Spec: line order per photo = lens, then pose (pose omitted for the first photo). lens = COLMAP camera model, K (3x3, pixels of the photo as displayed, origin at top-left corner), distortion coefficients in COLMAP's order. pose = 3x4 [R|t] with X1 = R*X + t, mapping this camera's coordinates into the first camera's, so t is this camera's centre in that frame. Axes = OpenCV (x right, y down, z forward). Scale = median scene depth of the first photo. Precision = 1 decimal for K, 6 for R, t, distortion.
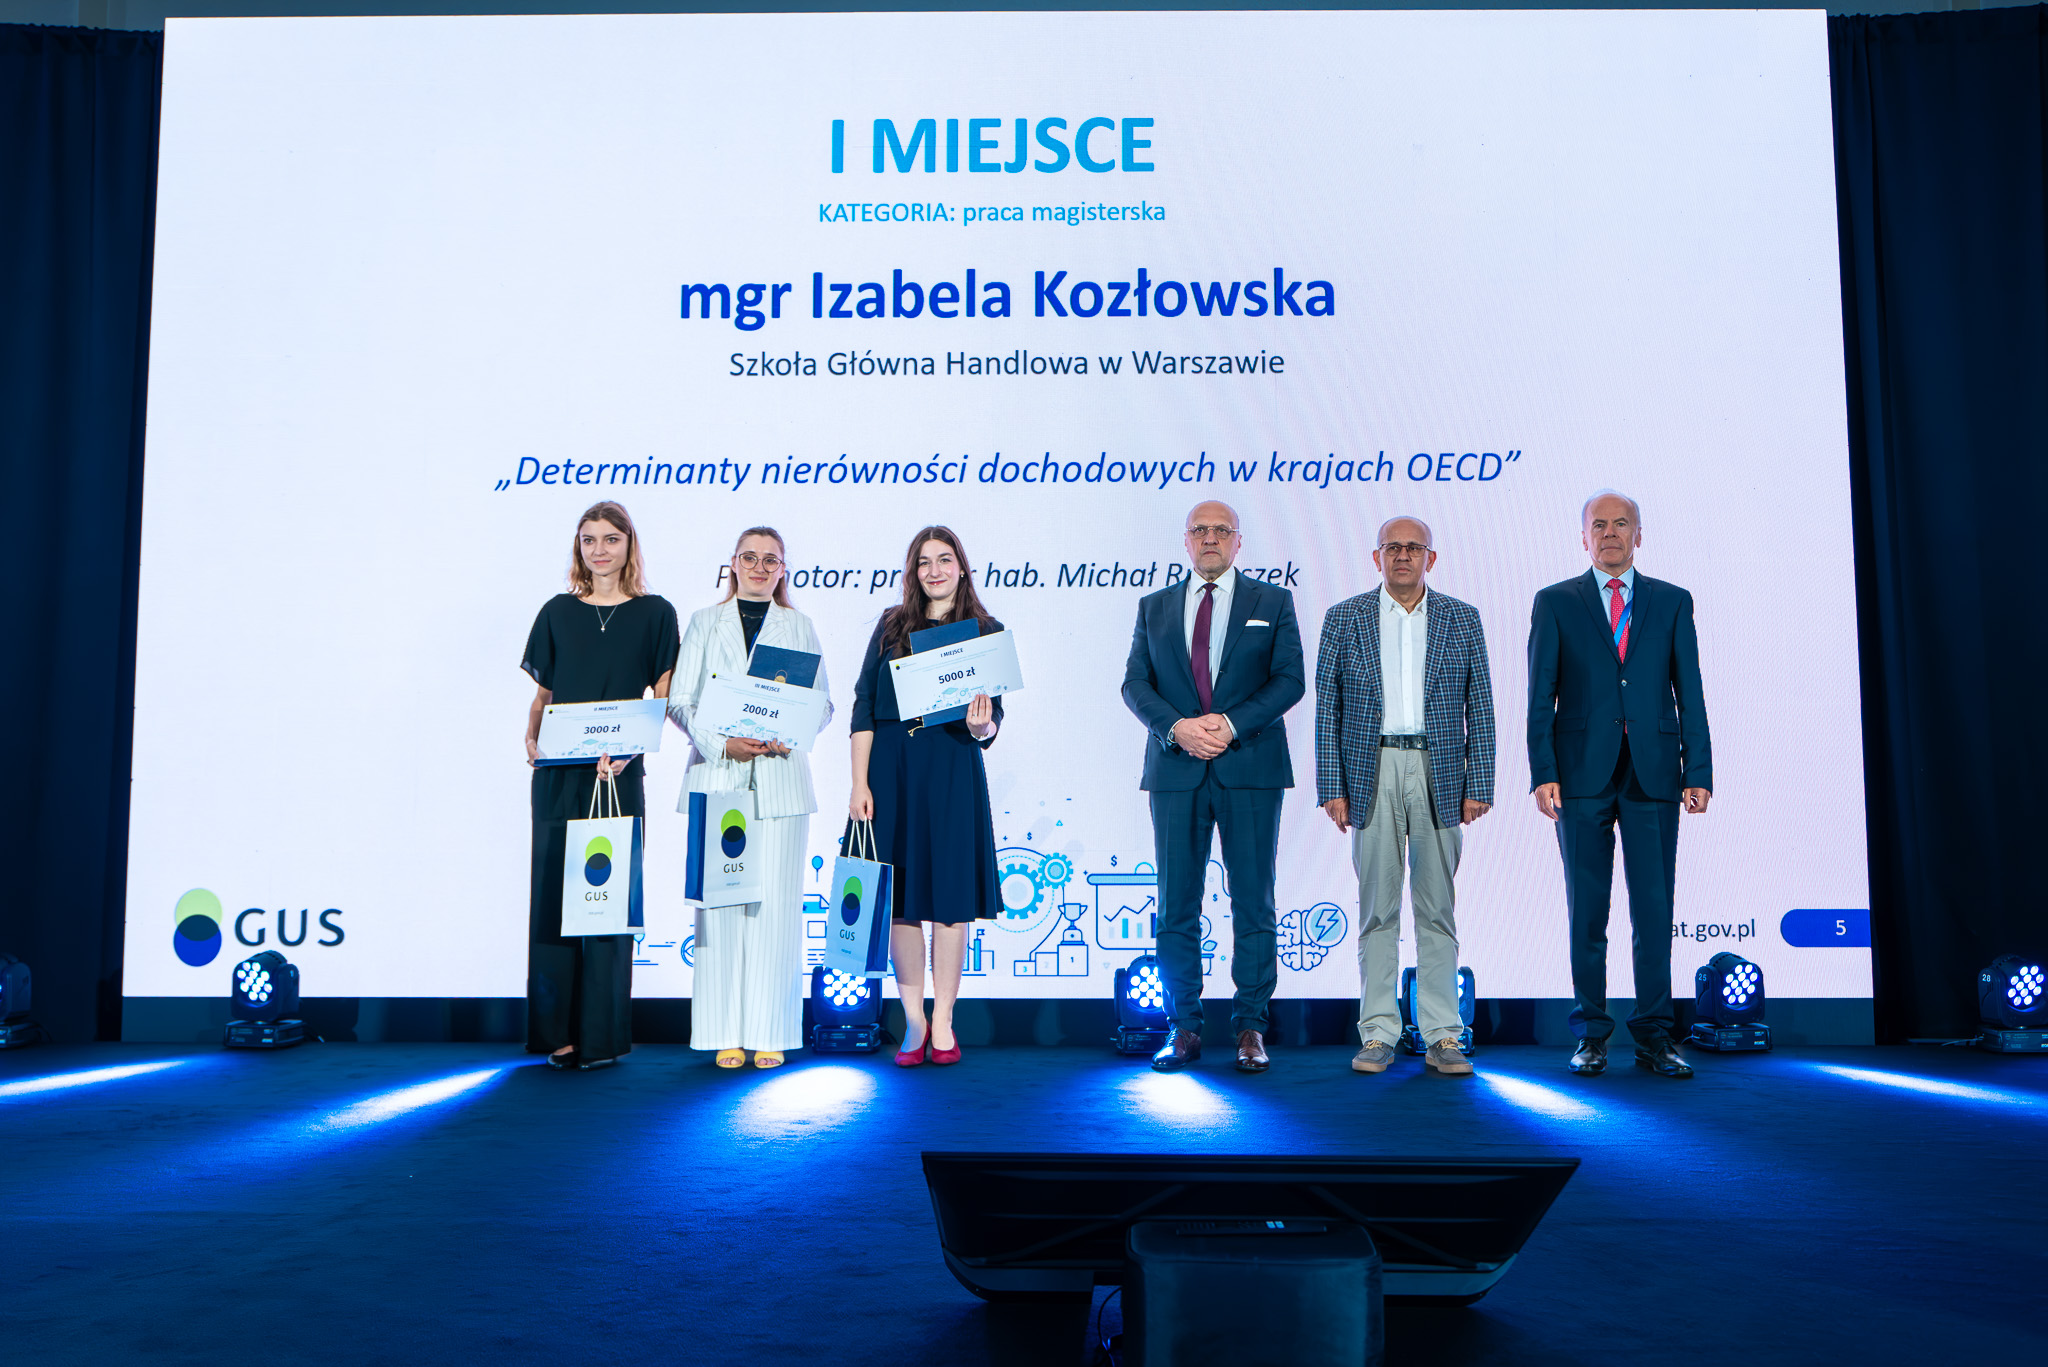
lens RADIAL K [[1761.4, 0, 1044.4], [0, 1761.4, 662.3], [0, 0, 1]] dist [-0.003853, -0.002256]
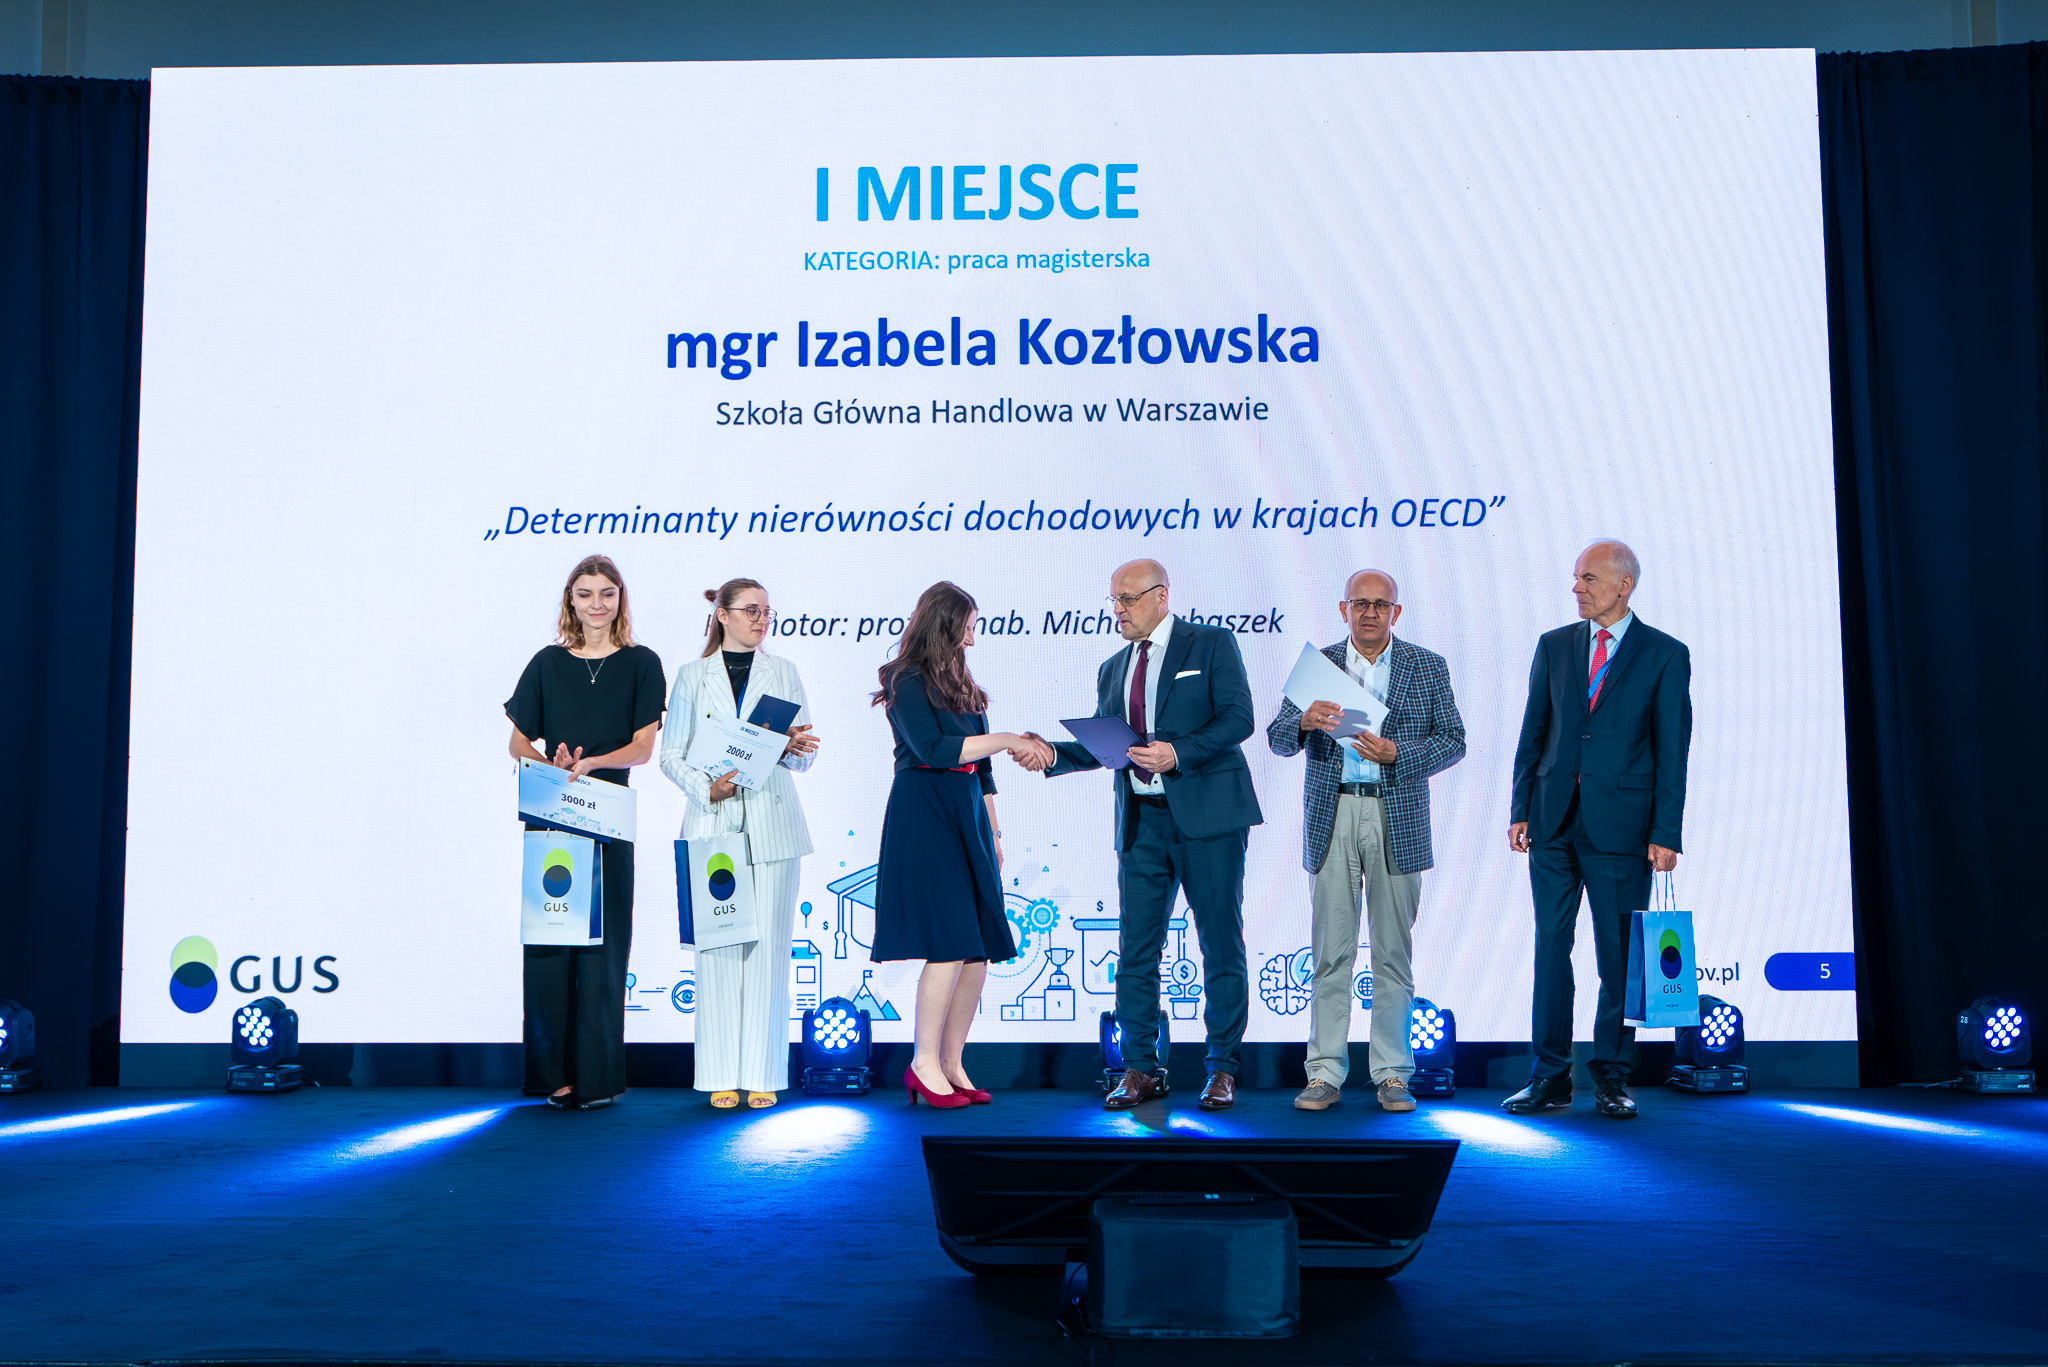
lens RADIAL K [[2103.5, 0, 1013.8], [0, 2103.5, 681.5], [0, 0, 1]] dist [-0.001021, 0.004022]
pose [[0.999905, -0.003939, -0.013203, 0.006626], [0.003958, 0.999991, 0.001376, -0.017754], [0.013197, -0.001428, 0.999912, -0.205018]]
